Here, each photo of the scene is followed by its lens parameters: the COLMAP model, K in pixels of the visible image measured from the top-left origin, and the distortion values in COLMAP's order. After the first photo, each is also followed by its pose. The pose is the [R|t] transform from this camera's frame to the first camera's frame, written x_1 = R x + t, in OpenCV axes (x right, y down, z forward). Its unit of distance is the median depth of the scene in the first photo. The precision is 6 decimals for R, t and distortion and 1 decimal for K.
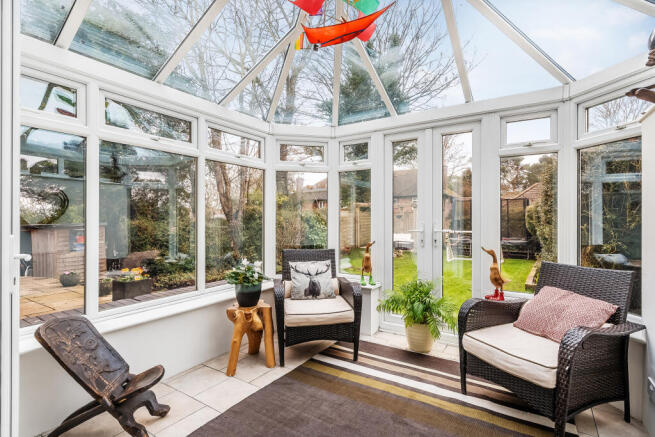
lens RADIAL K [[309.7, 0, 327.8], [0, 309.7, 219.3], [0, 0, 1]] dist [-0.002126, -0.000104]
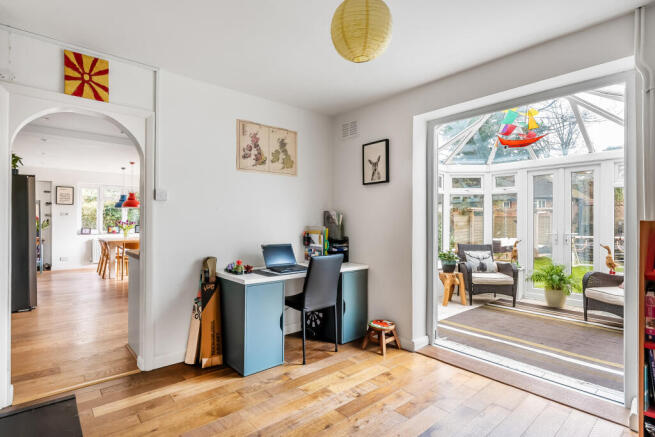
lens RADIAL K [[315.2, 0, 332.1], [0, 315.2, 219.0], [0, 0, 1]] dist [-0.005645, -0.001735]
pose [[0.960320, 0.006251, -0.278829, -0.376614], [-0.008369, 0.999944, -0.006405, -0.018700], [0.278774, 0.008484, 0.960319, -0.927797]]
